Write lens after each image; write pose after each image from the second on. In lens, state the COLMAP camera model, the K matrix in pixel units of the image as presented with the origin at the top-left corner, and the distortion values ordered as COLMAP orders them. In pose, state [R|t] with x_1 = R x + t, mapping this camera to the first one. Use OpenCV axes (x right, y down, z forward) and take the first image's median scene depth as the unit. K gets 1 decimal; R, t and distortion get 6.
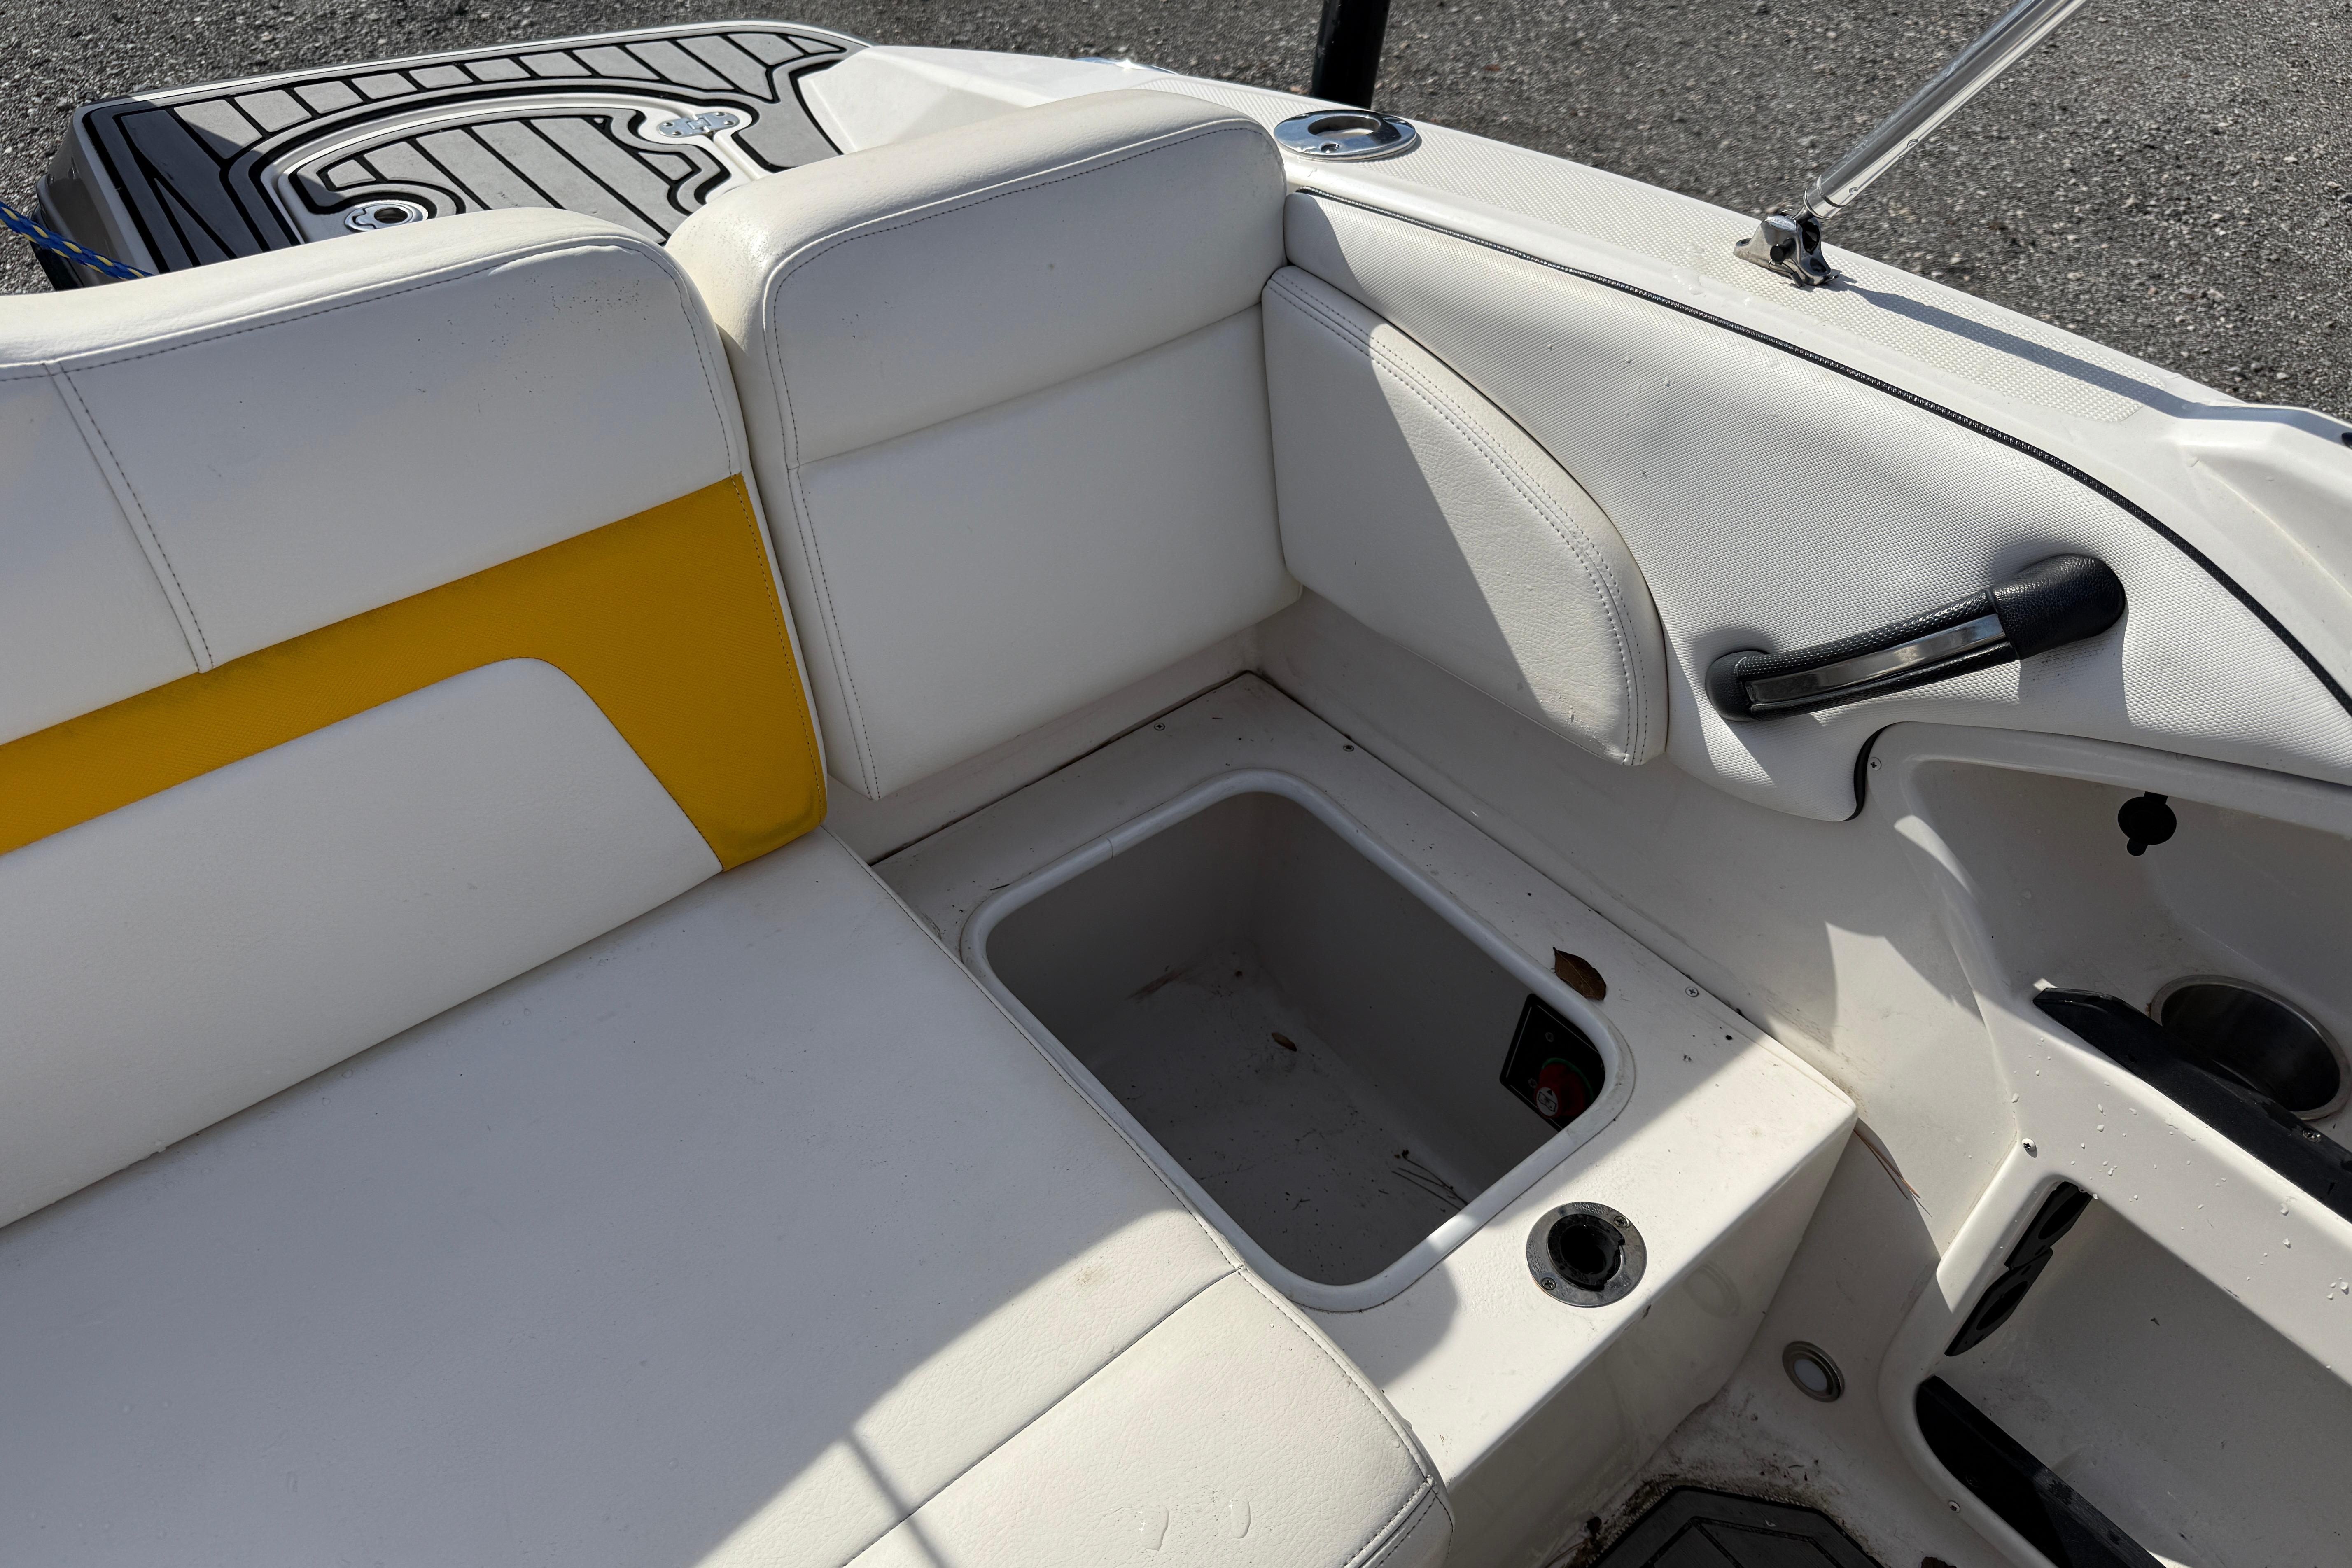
lens RADIAL K [[1636.1, 0, 1169.0], [0, 1636.1, 776.0], [0, 0, 1]] dist [0.089408, -0.161630]
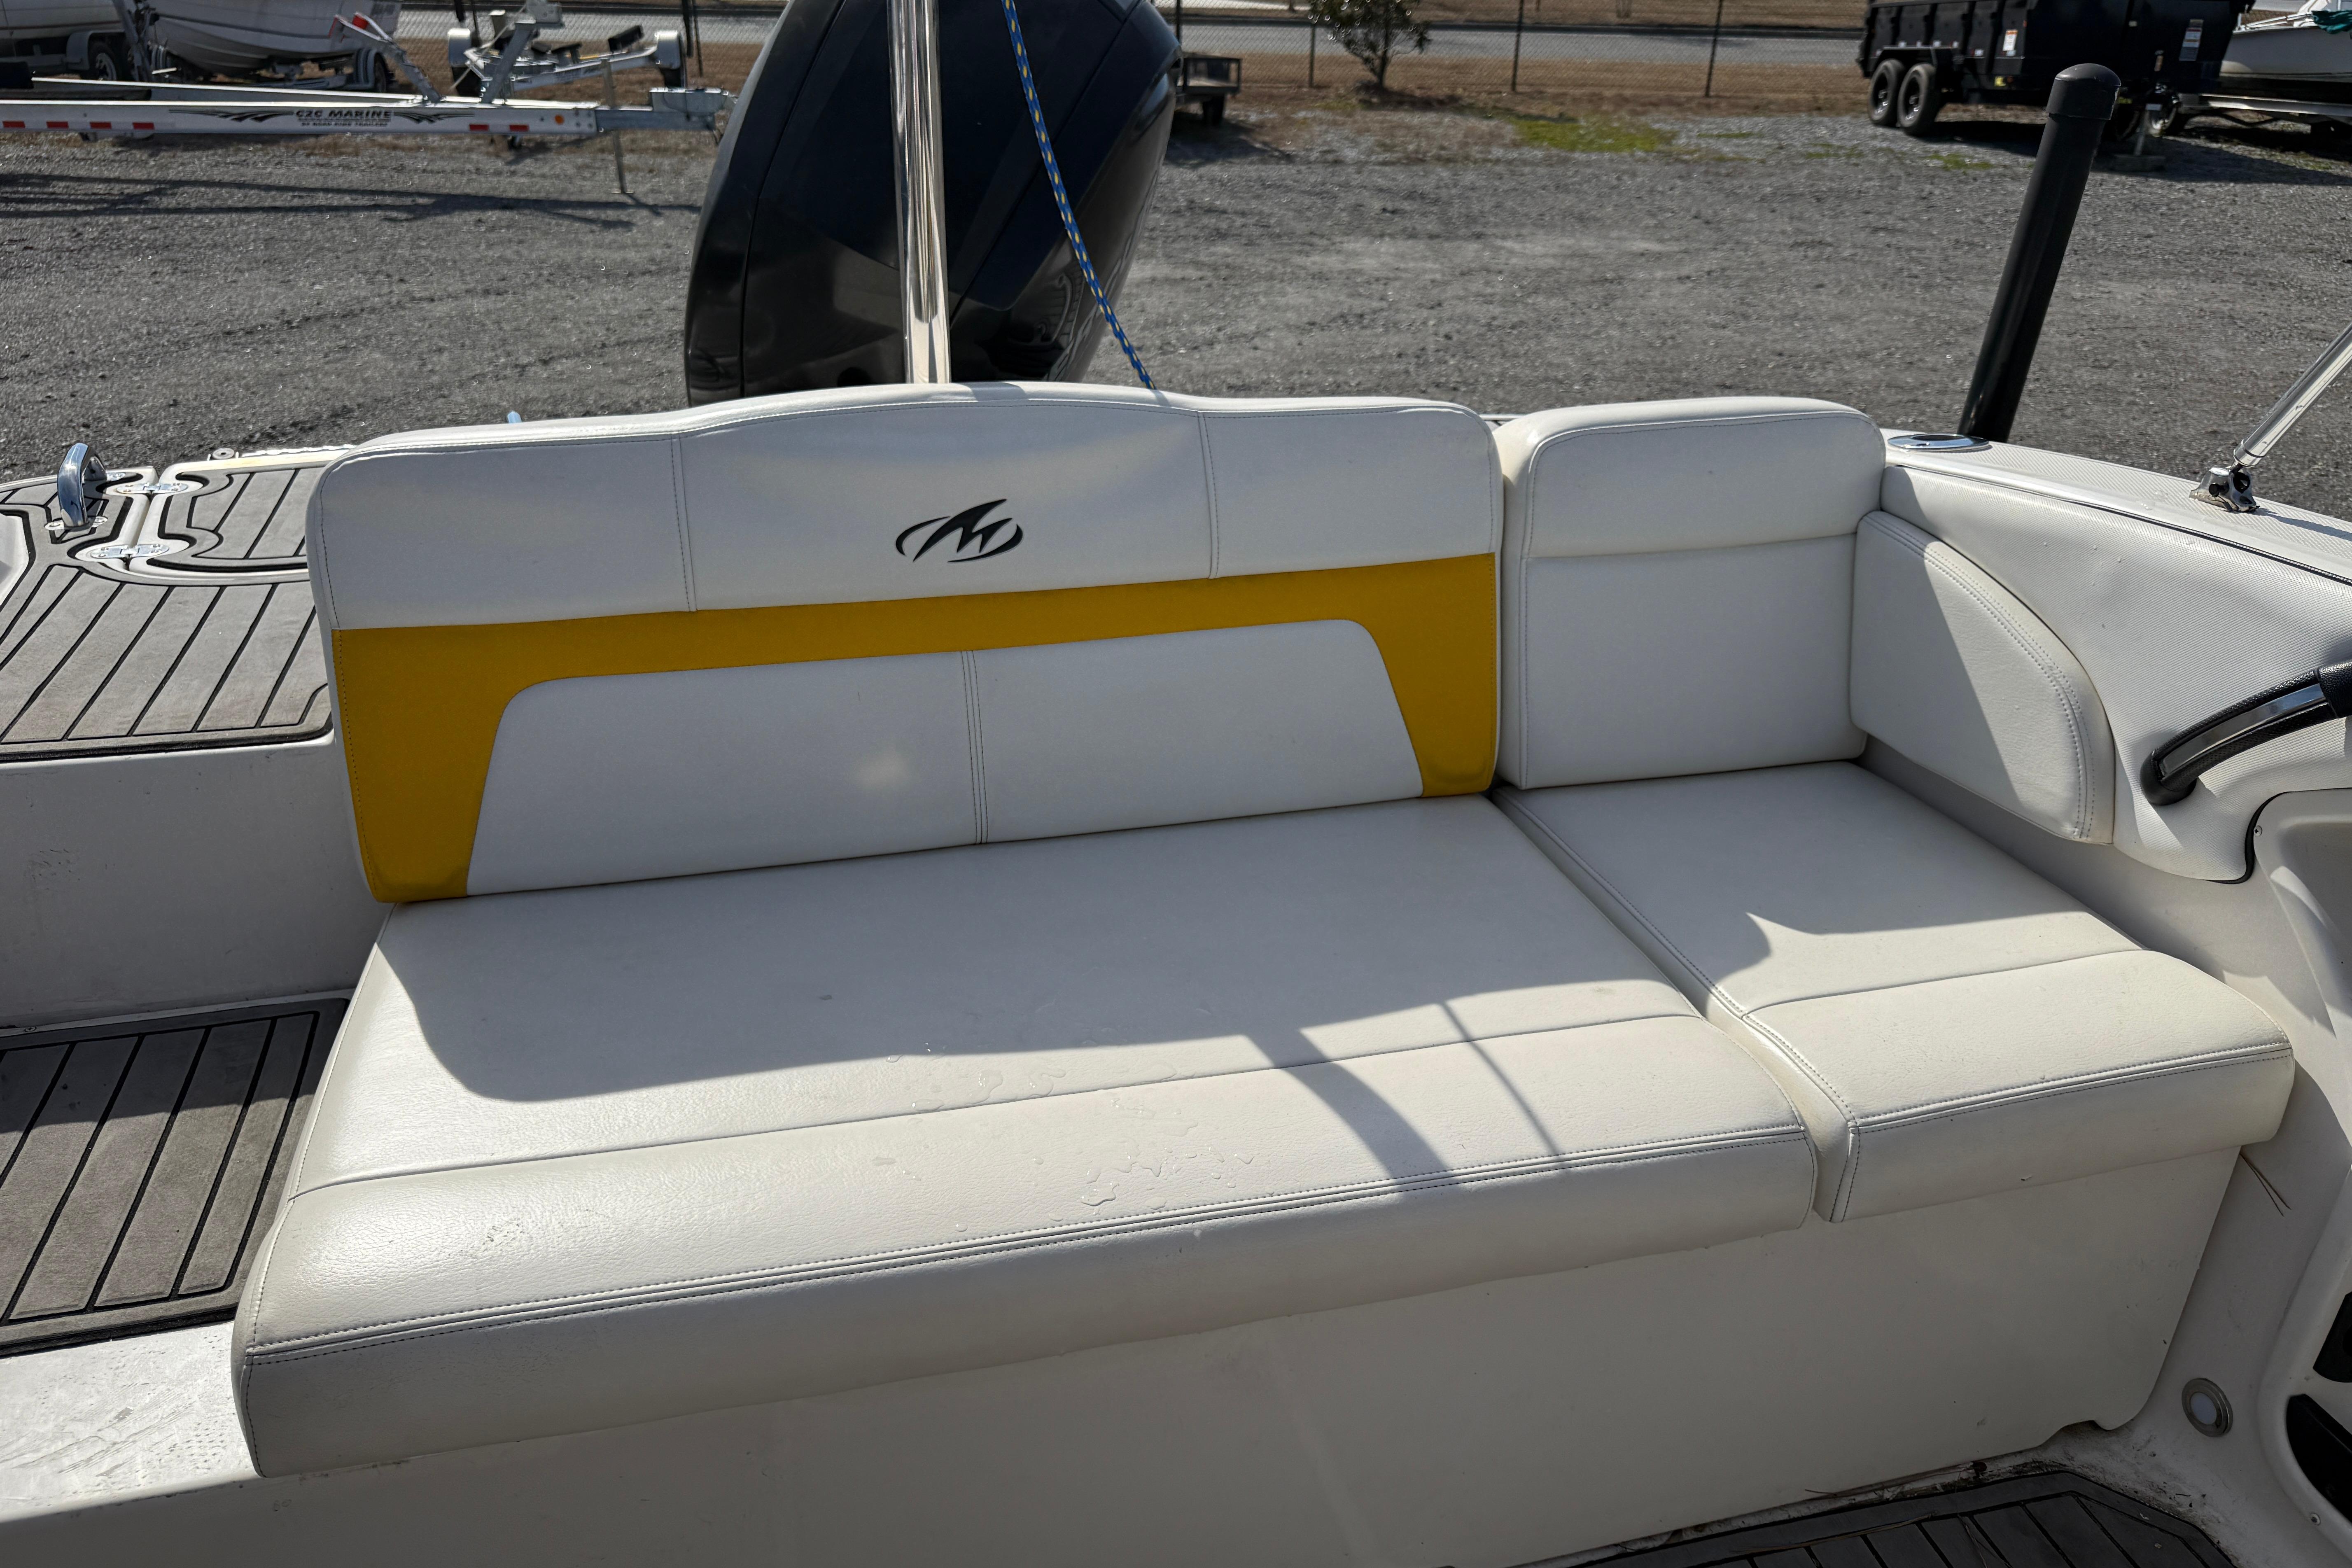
lens RADIAL K [[1630.4, 0, 1189.6], [0, 1630.4, 811.6], [0, 0, 1]] dist [0.006165, -0.017413]
pose [[0.902063, 0.157574, -0.401812, 0.156180], [-0.269543, 0.932775, -0.239325, 0.504519], [0.337089, 0.324192, 0.883895, -0.465558]]
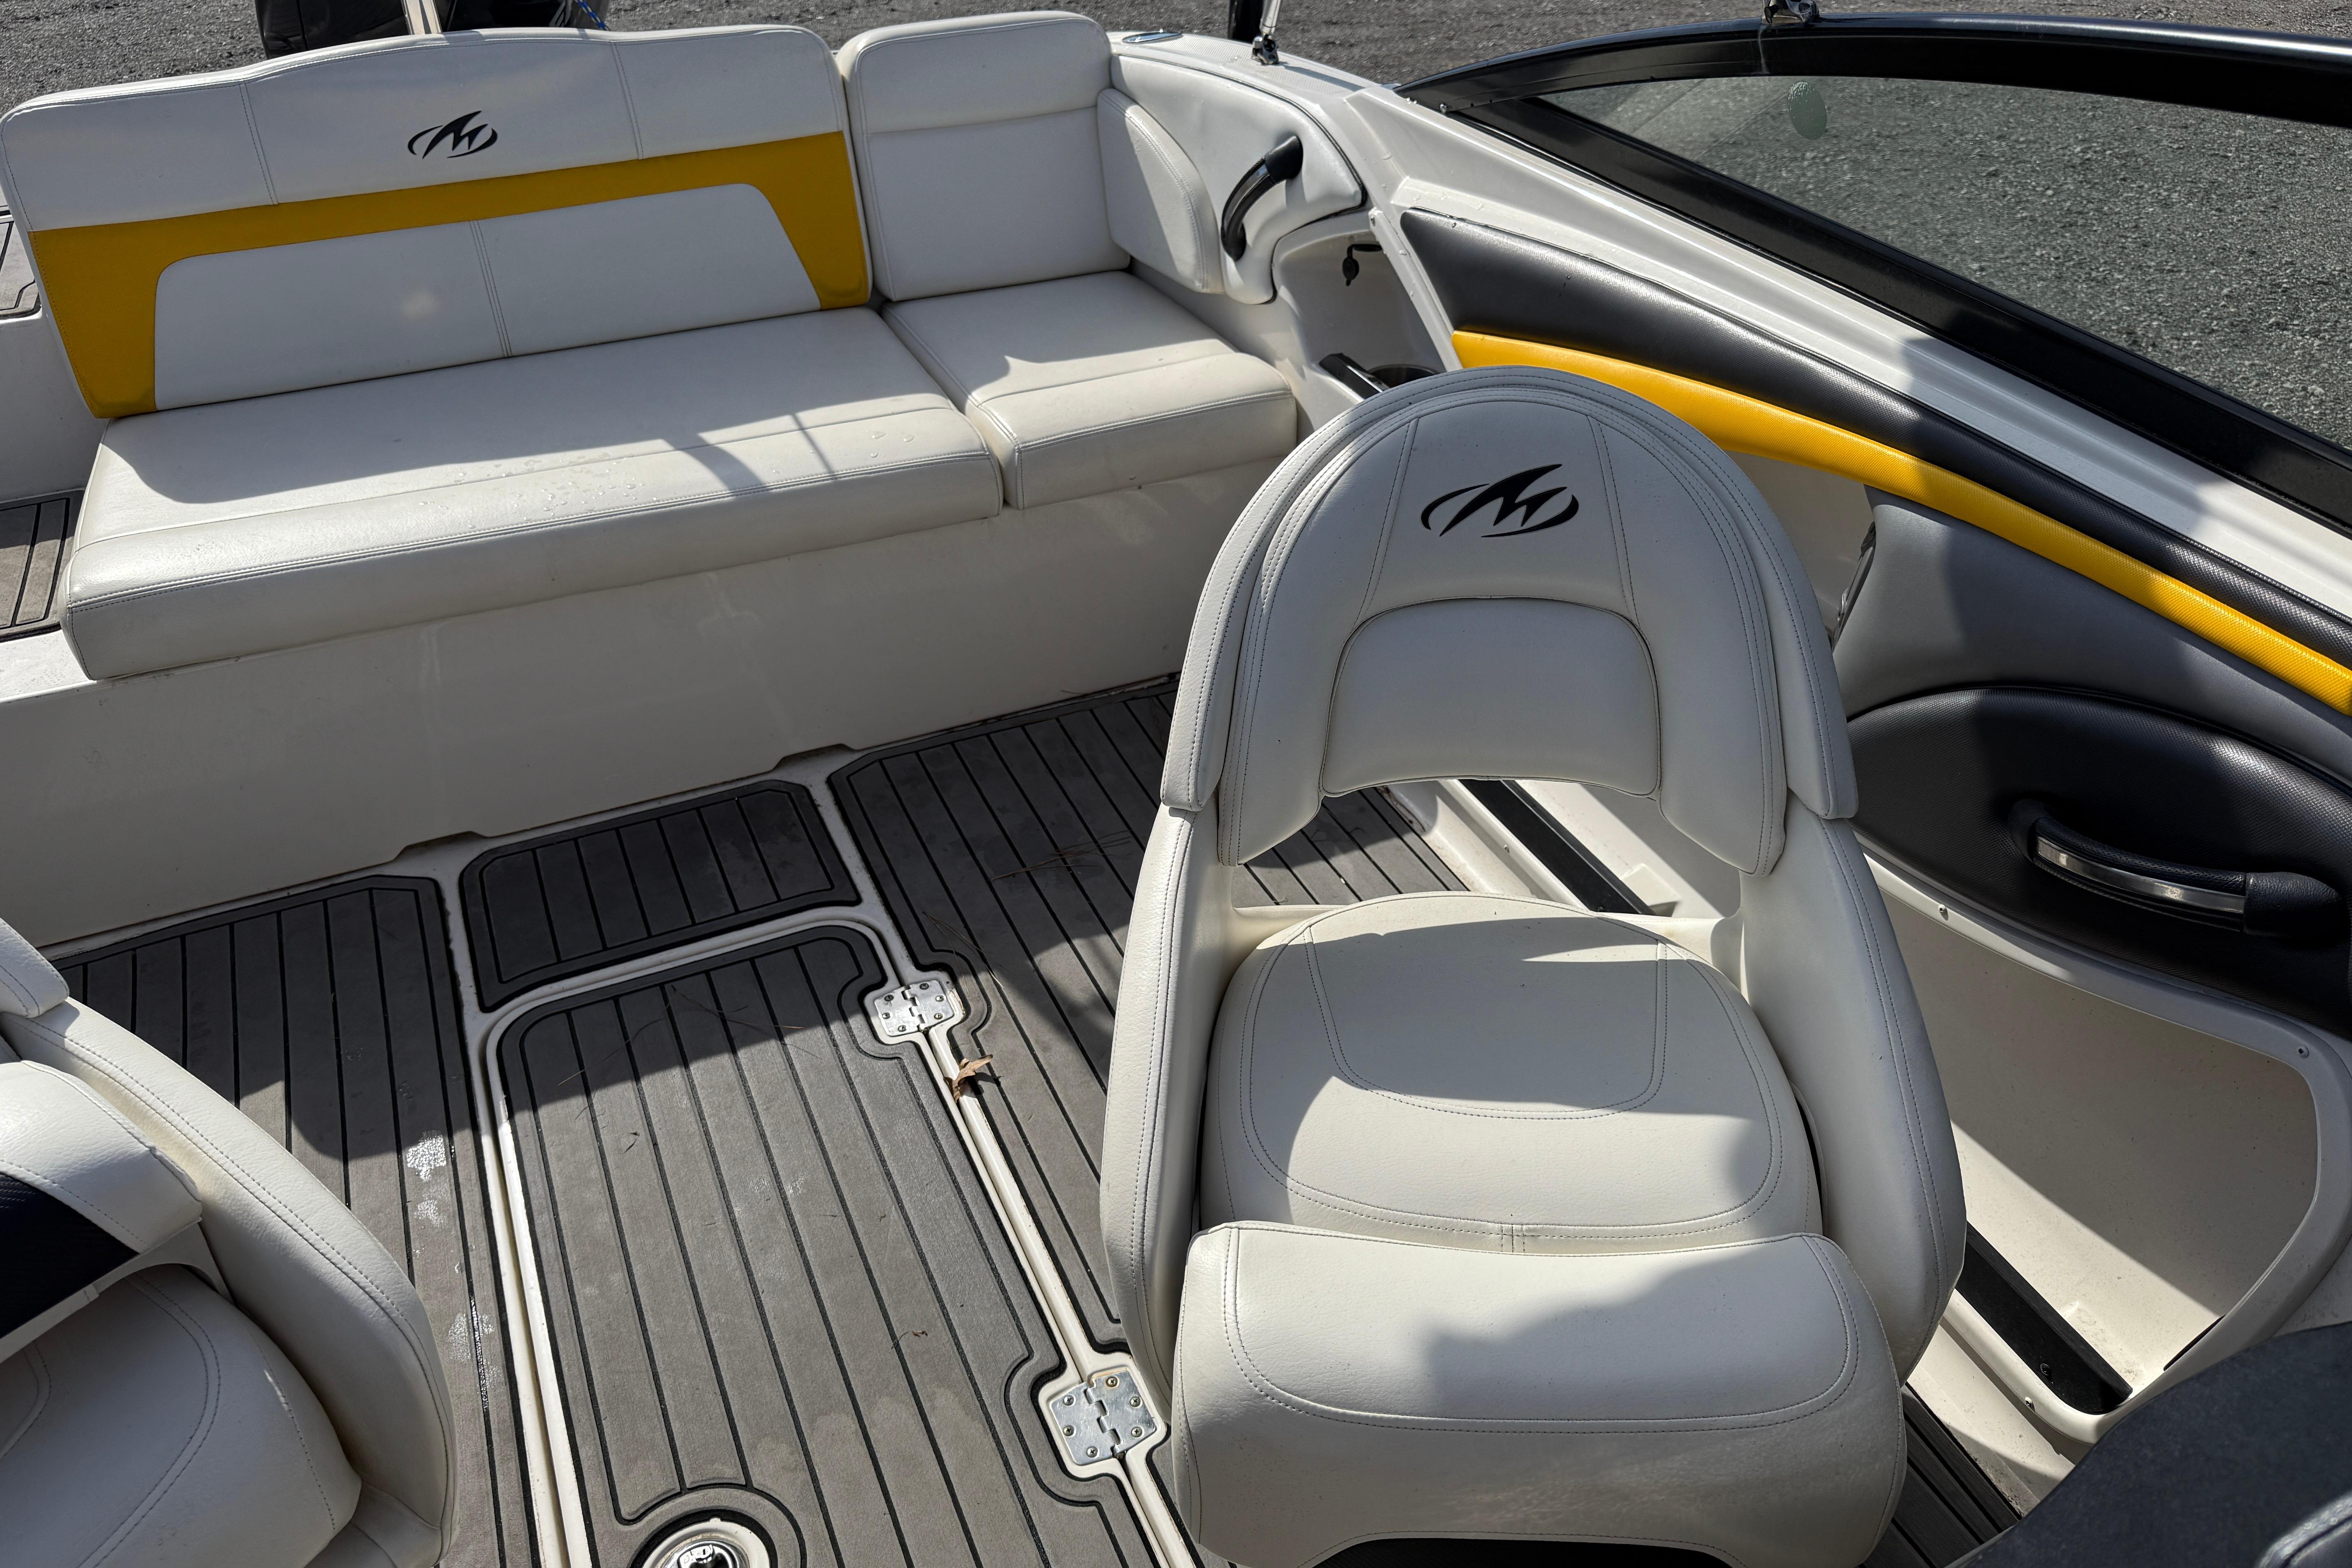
lens RADIAL K [[1616.8, 0, 1176.0], [0, 1616.8, 784.0], [0, 0, 1]] dist [0.087356, -0.124321]
pose [[0.956994, 0.114449, -0.266579, 0.922733], [-0.146508, 0.983770, -0.103593, 0.898145], [0.250396, 0.138194, 0.958230, -1.041838]]
